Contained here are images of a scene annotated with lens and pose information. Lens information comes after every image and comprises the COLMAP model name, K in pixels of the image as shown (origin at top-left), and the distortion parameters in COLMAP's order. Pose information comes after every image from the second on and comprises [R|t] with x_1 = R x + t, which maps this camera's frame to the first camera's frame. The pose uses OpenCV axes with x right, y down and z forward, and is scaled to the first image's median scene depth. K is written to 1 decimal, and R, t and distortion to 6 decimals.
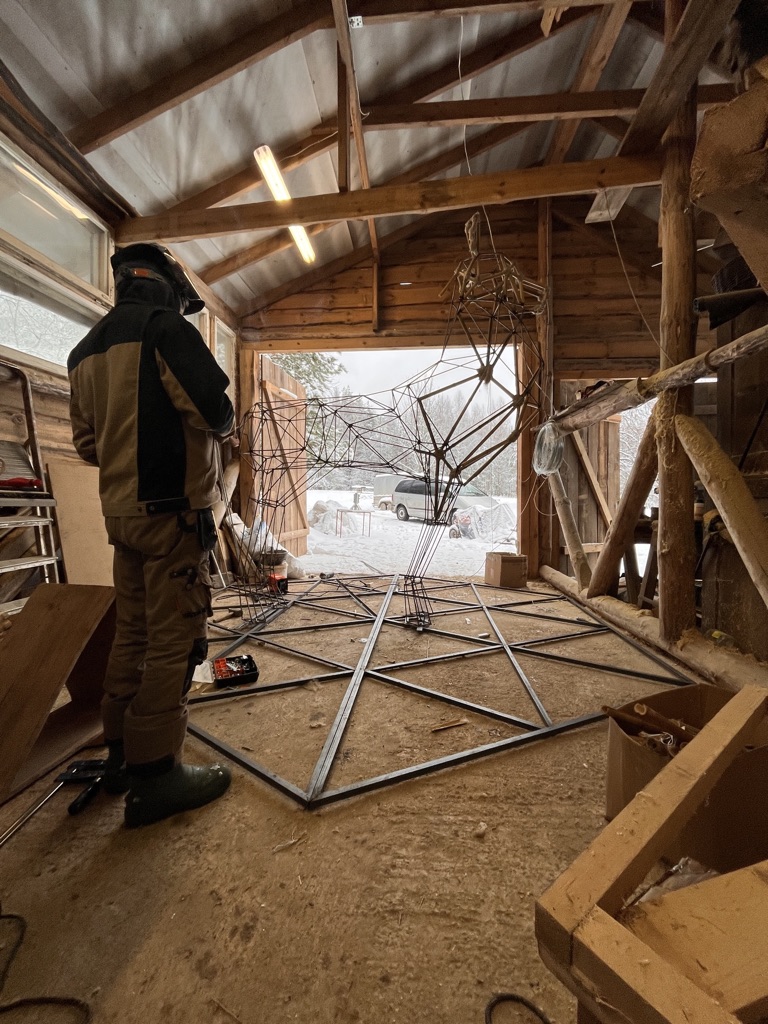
lens RADIAL K [[415.2, 0, 380.3], [0, 415.2, 507.6], [0, 0, 1]] dist [-0.003530, -0.000280]
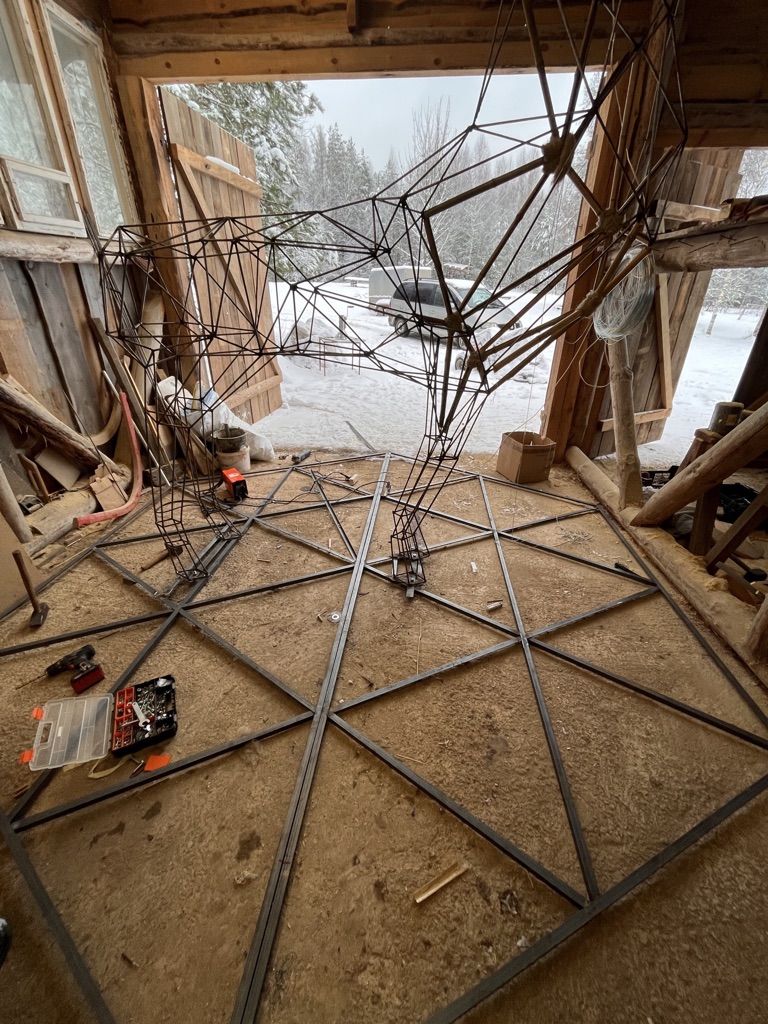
lens RADIAL K [[415.2, 0, 381.1], [0, 415.2, 508.4], [0, 0, 1]] dist [-0.003530, -0.000280]
pose [[0.999985, 0.000450, 0.005451, 0.023206], [-0.002850, 0.893490, 0.449074, -0.112141], [-0.004668, -0.449083, 0.893478, 0.240162]]
